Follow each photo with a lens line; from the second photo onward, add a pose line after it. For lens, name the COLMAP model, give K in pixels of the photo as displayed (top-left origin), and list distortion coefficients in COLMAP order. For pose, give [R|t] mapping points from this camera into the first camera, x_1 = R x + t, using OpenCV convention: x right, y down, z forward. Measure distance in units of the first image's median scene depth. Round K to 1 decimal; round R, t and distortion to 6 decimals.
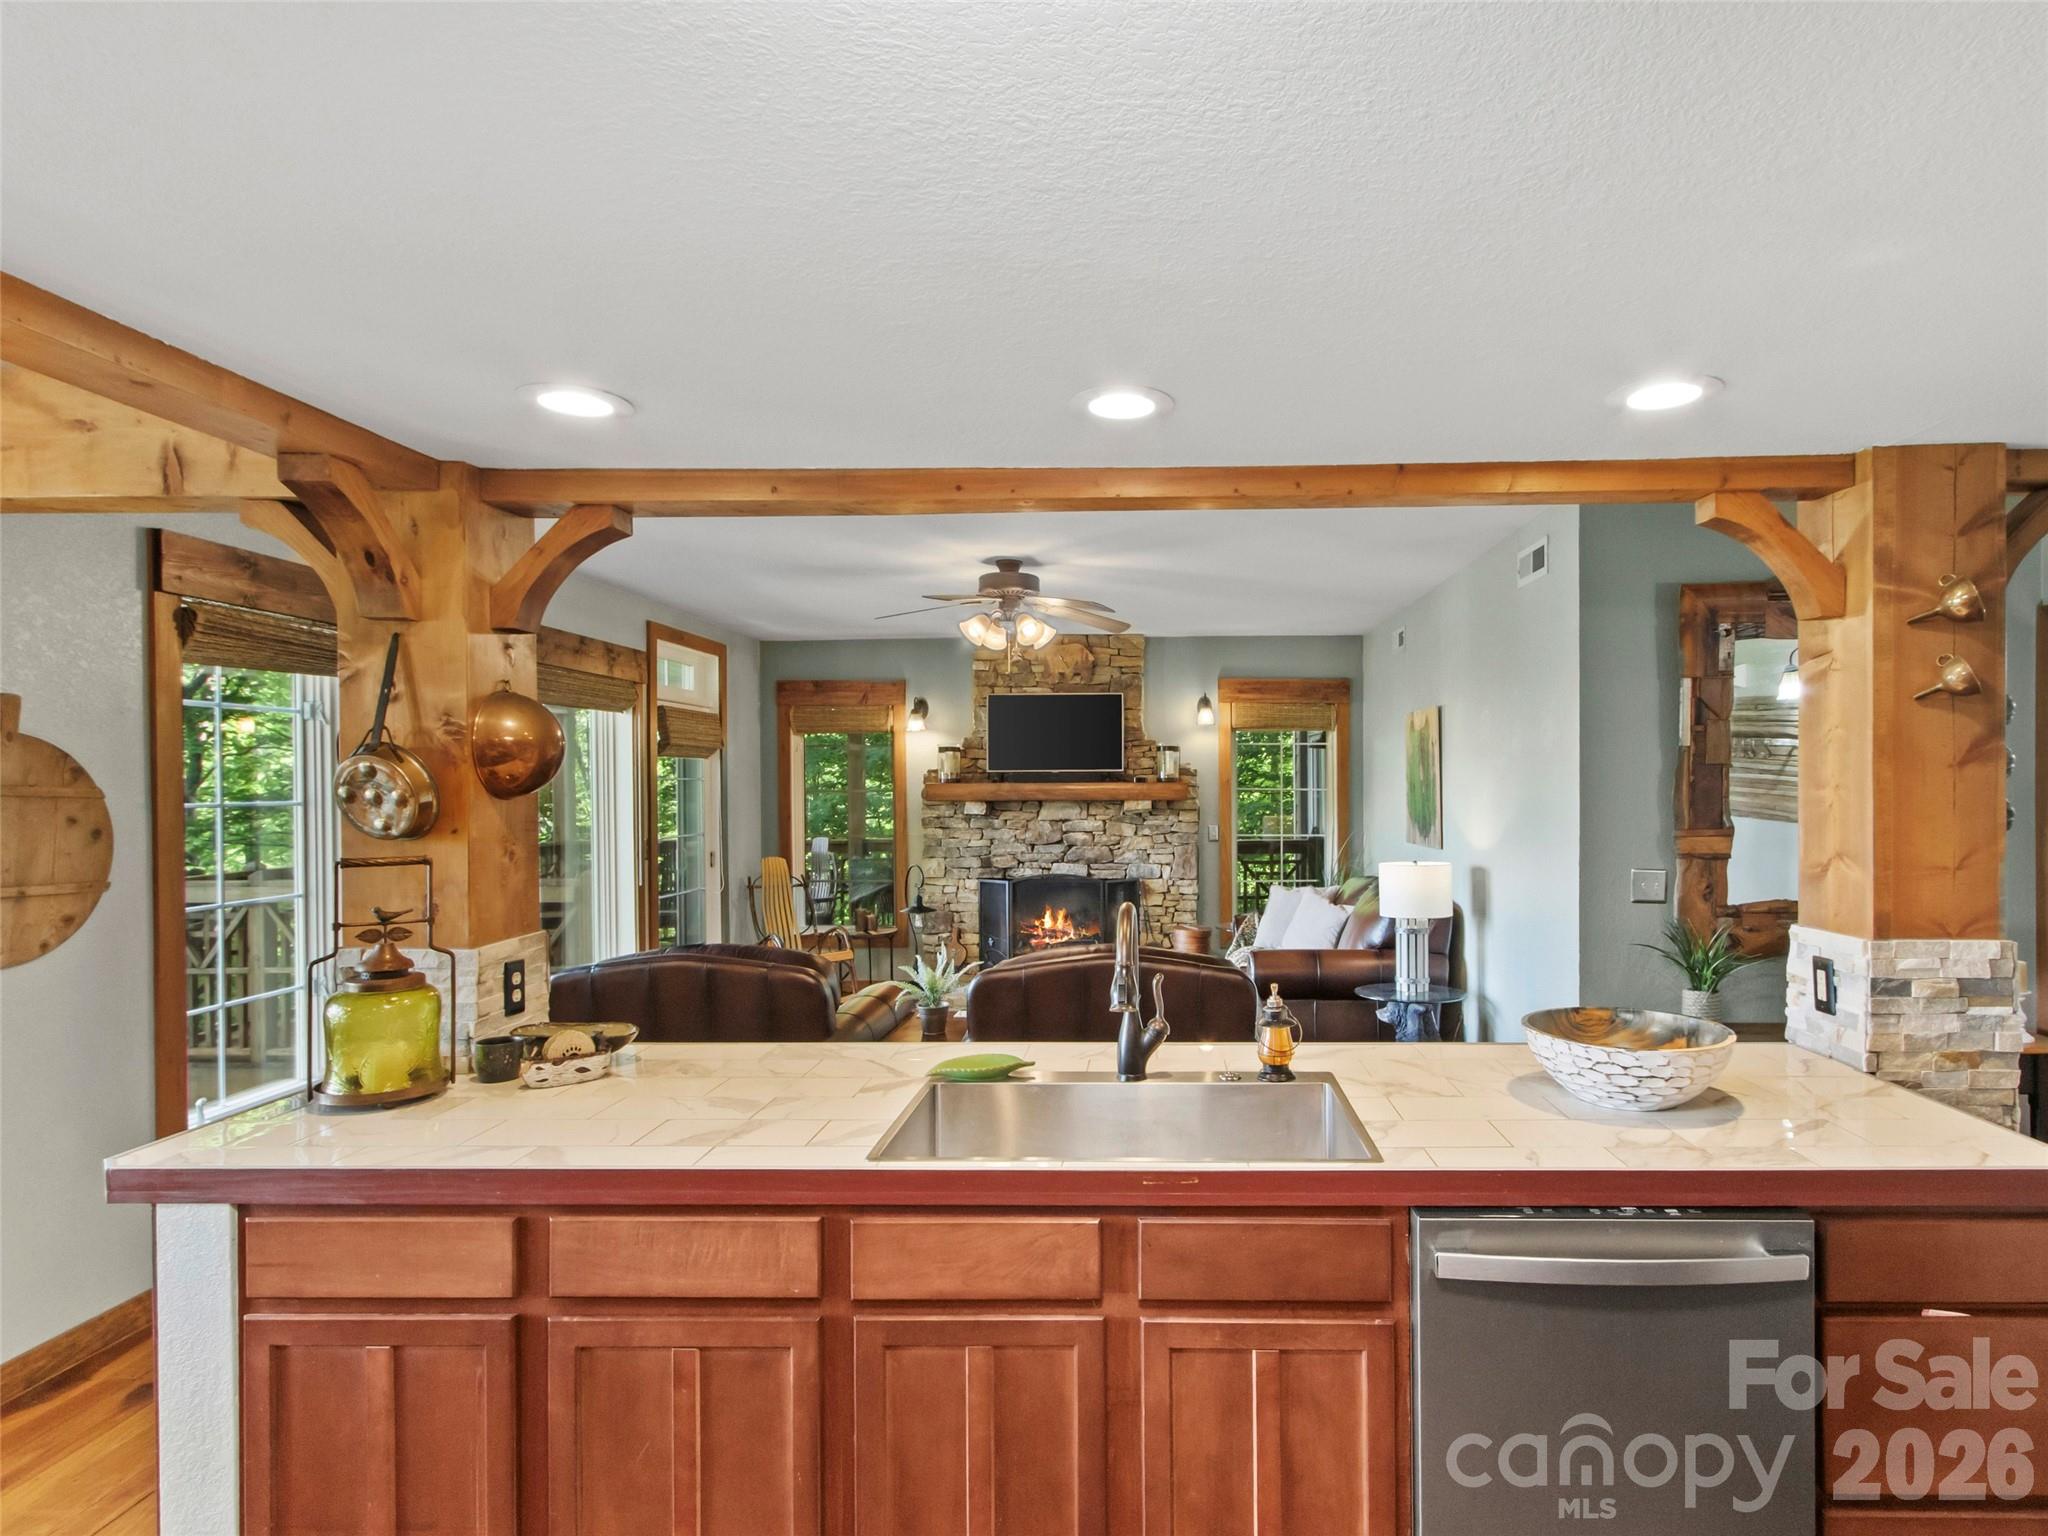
lens RADIAL K [[1099.8, 0, 1148.0], [0, 1099.8, 785.7], [0, 0, 1]] dist [0.002625, -0.001342]
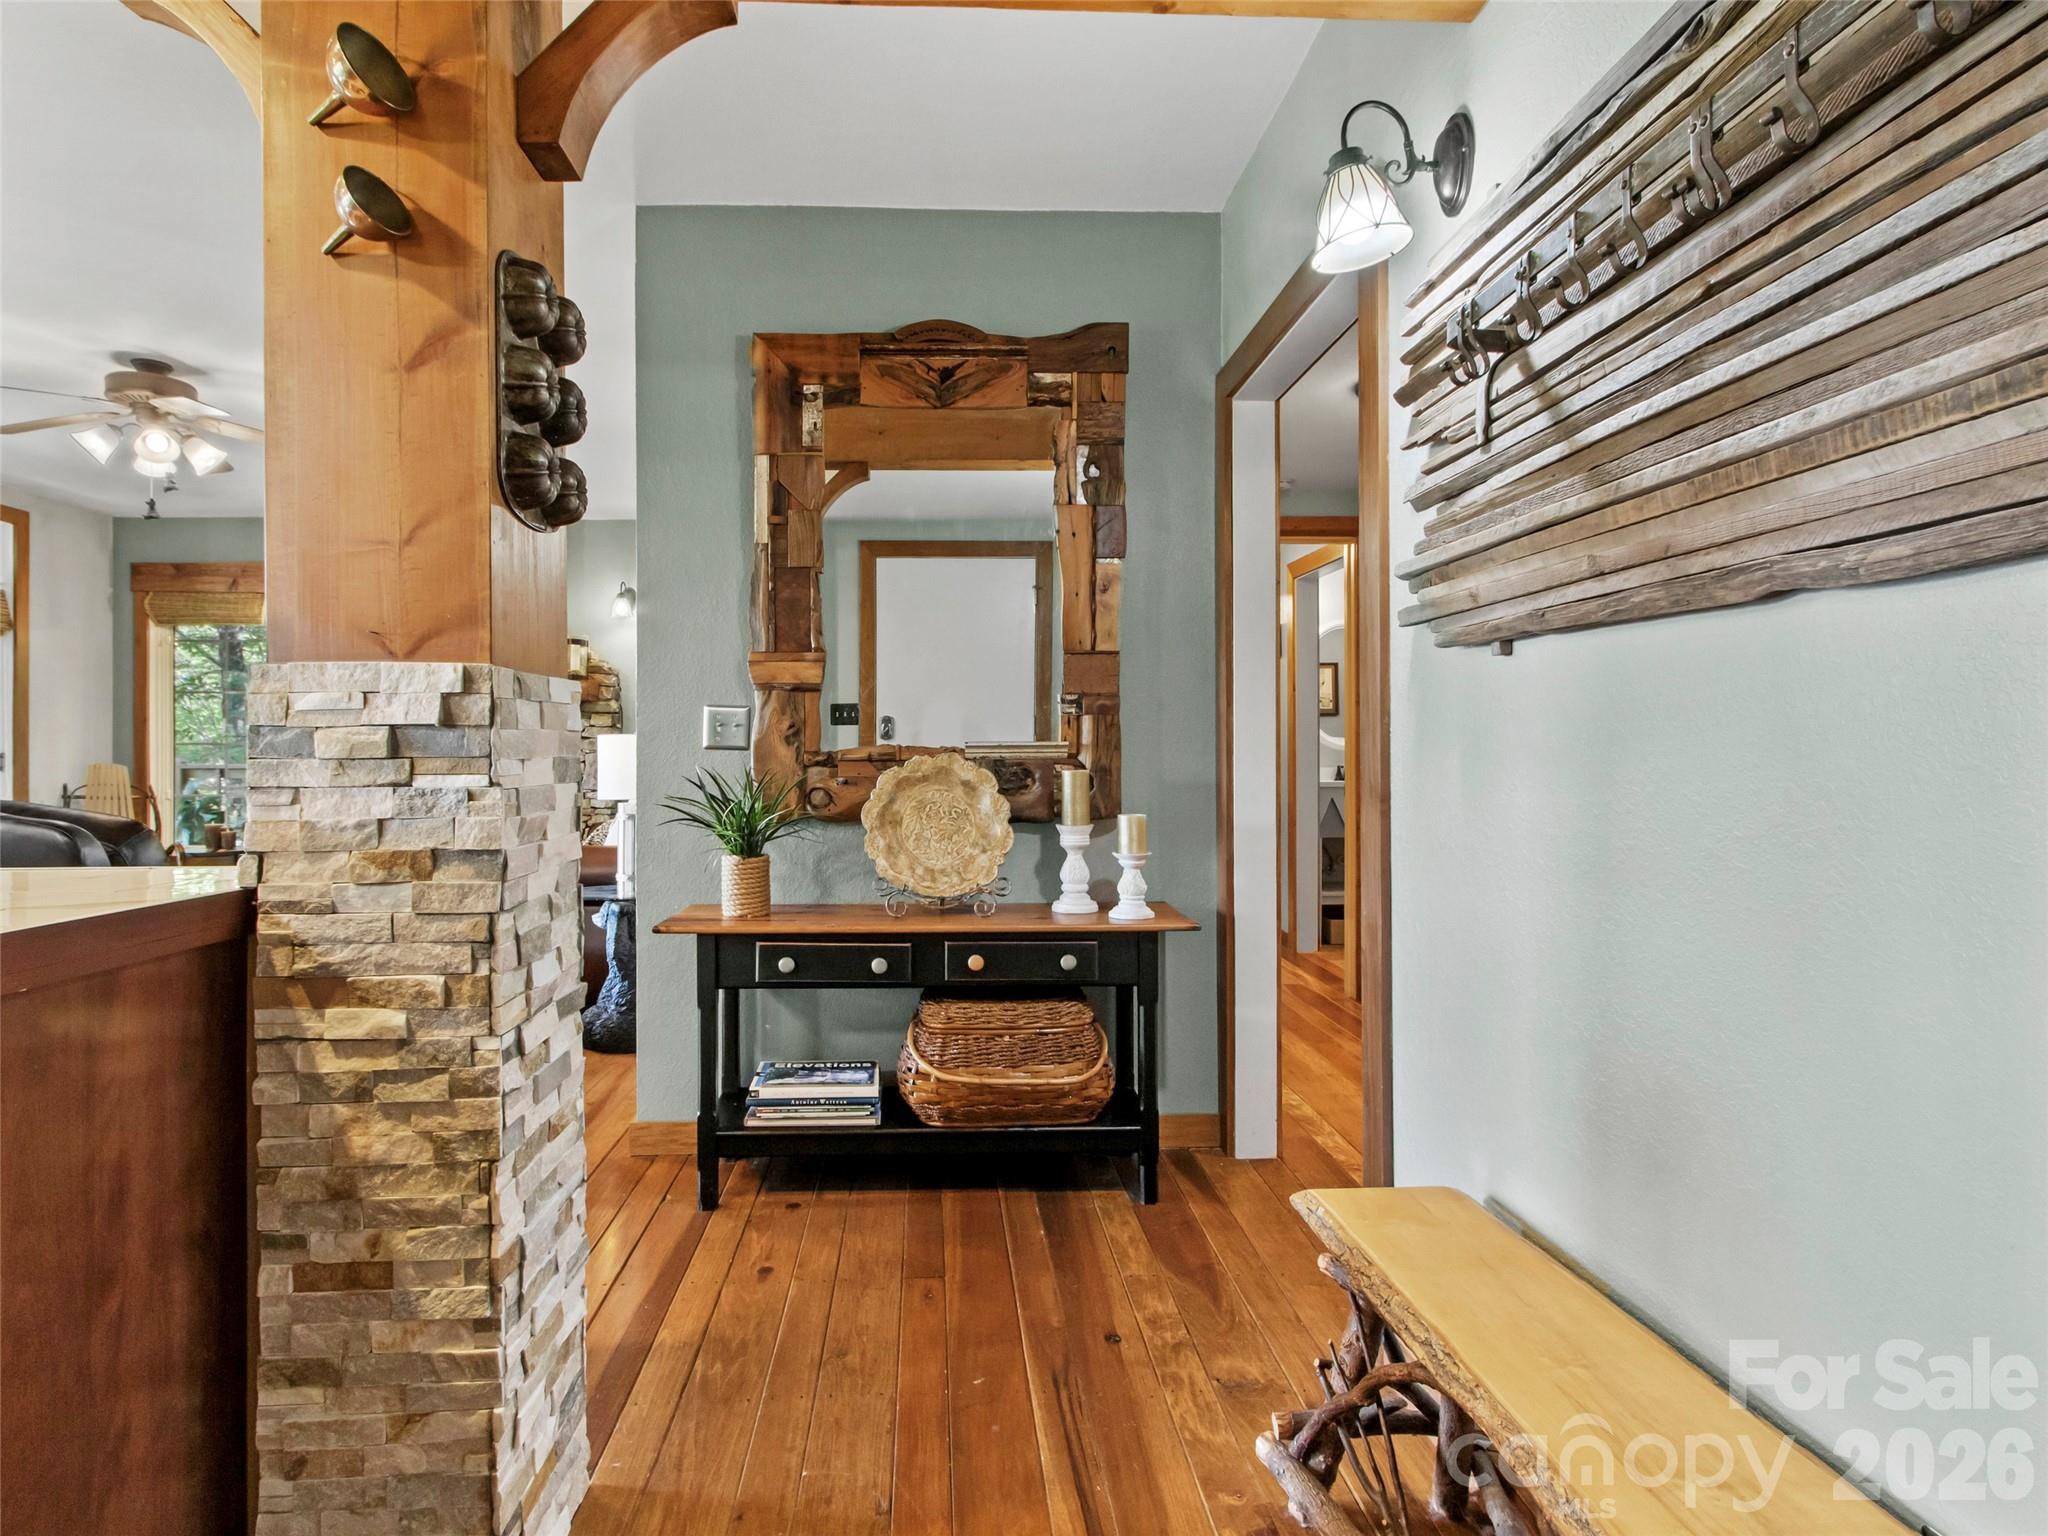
lens RADIAL K [[1056.5, 0, 994.7], [0, 1056.5, 751.1], [0, 0, 1]] dist [0.004622, -0.003232]
pose [[0.998628, 0.004579, 0.052174, 0.527985], [-0.004247, 0.999970, -0.006460, 0.097828], [-0.052202, 0.006230, 0.998617, 0.214594]]
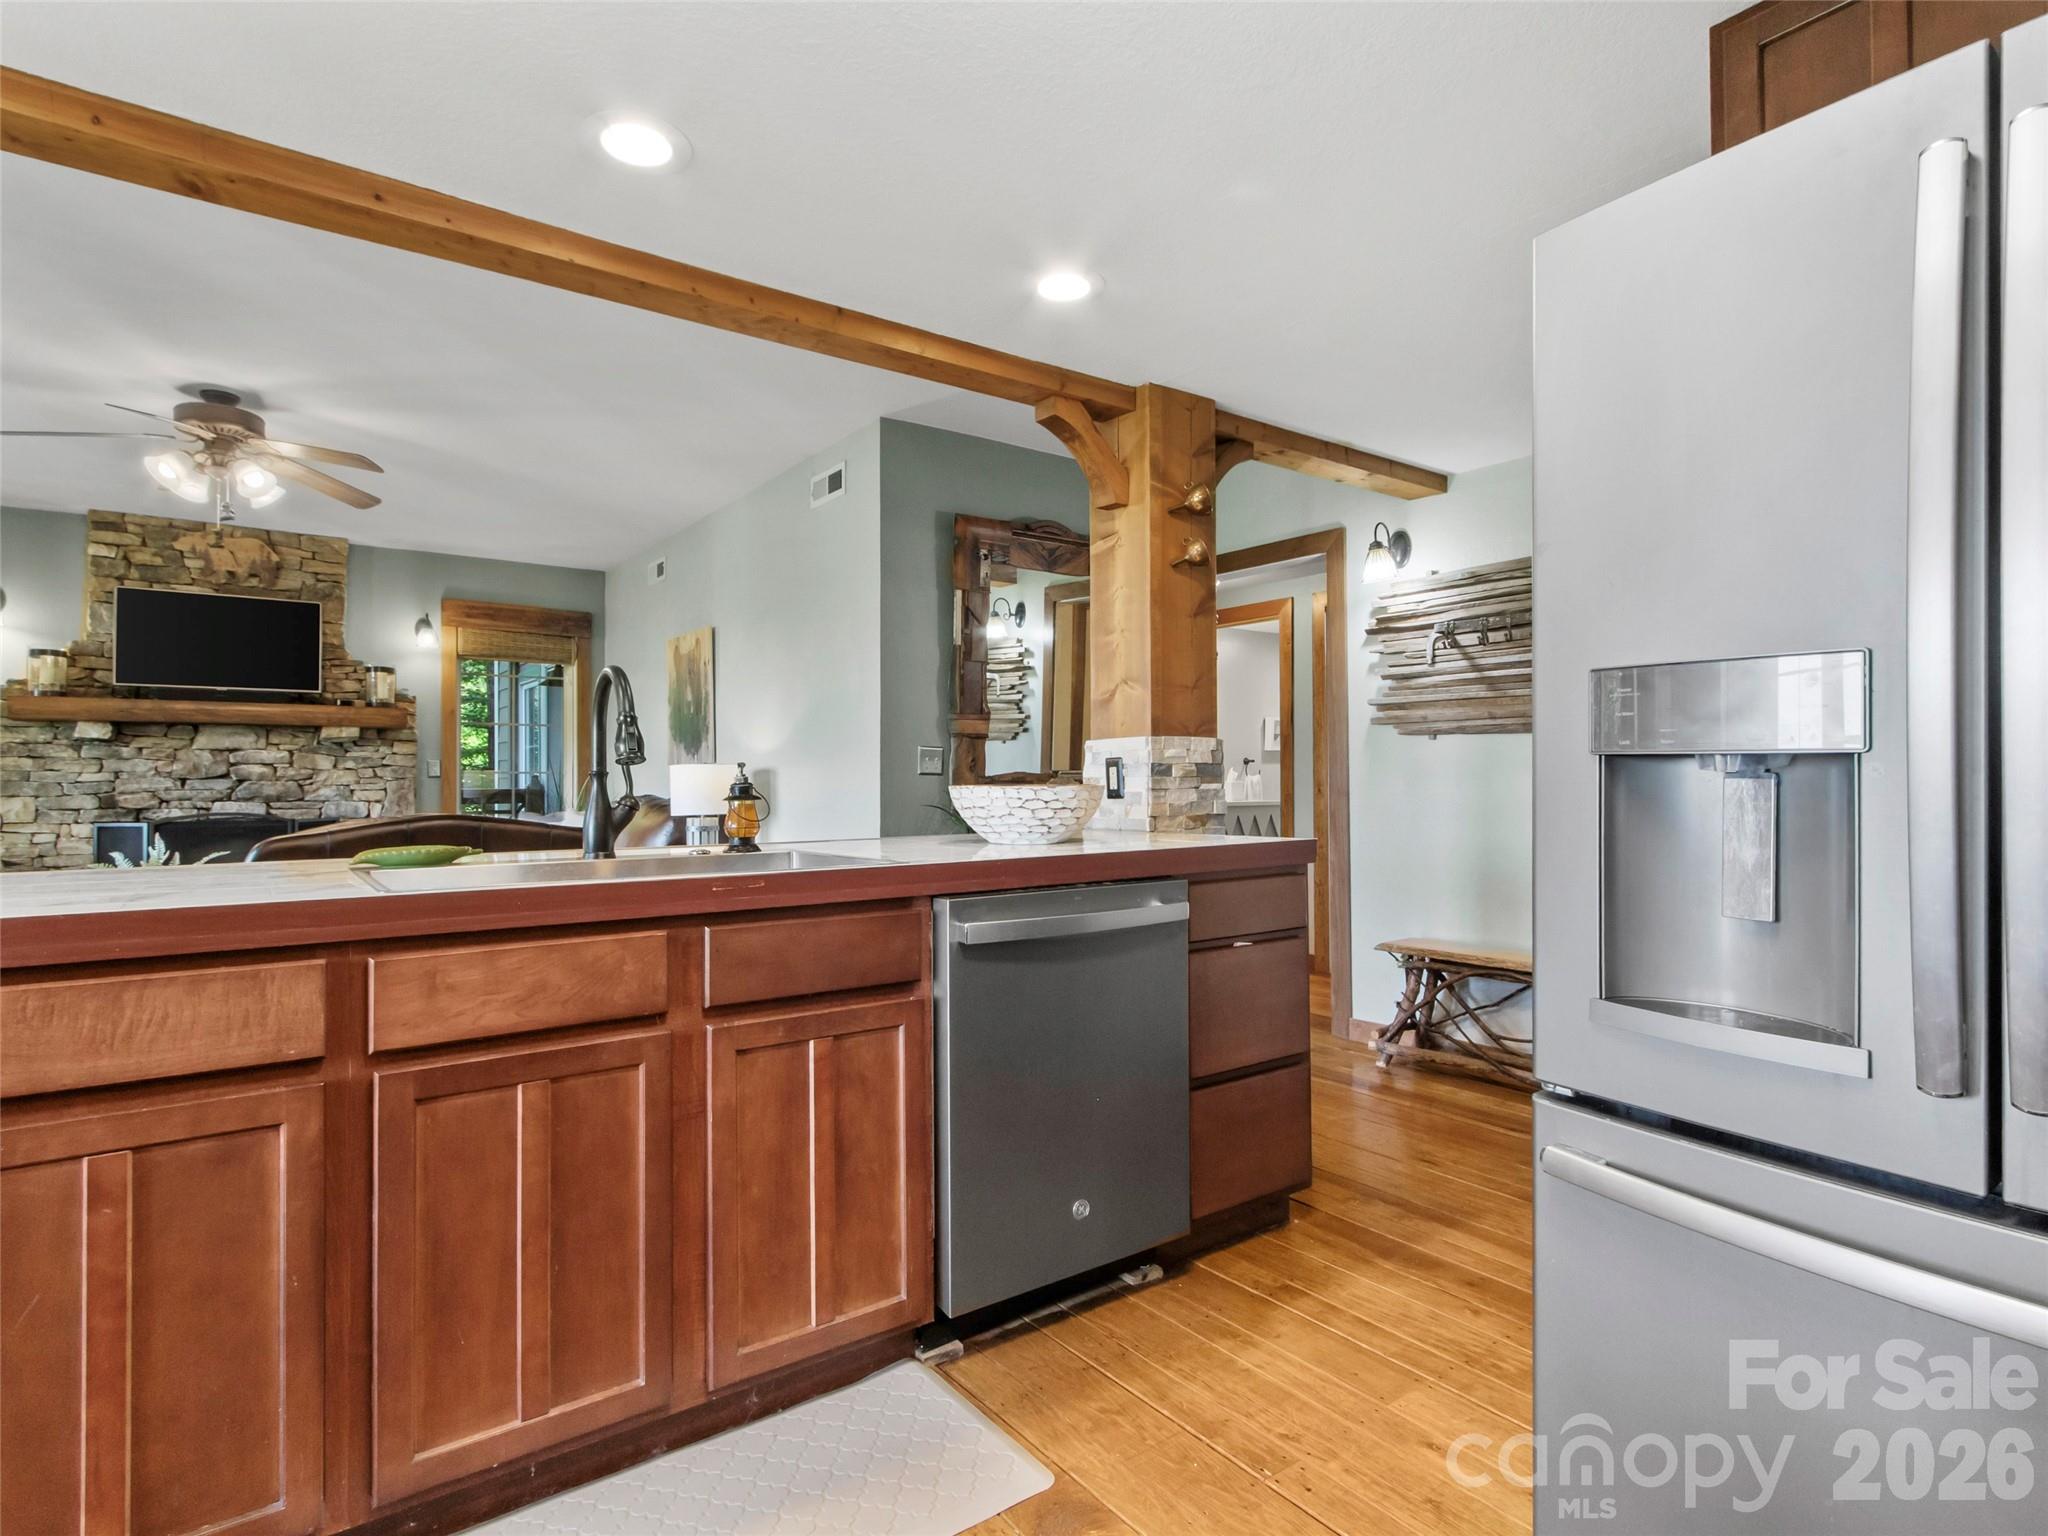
lens RADIAL K [[1056.5, 0, 1013.7], [0, 1056.5, 765.1], [0, 0, 1]] dist [0.004622, -0.003232]
pose [[0.798825, 0.009763, 0.601485, -0.144413], [0.003875, 0.999764, -0.021373, 0.105477], [-0.601551, 0.019404, 0.798598, 0.022077]]
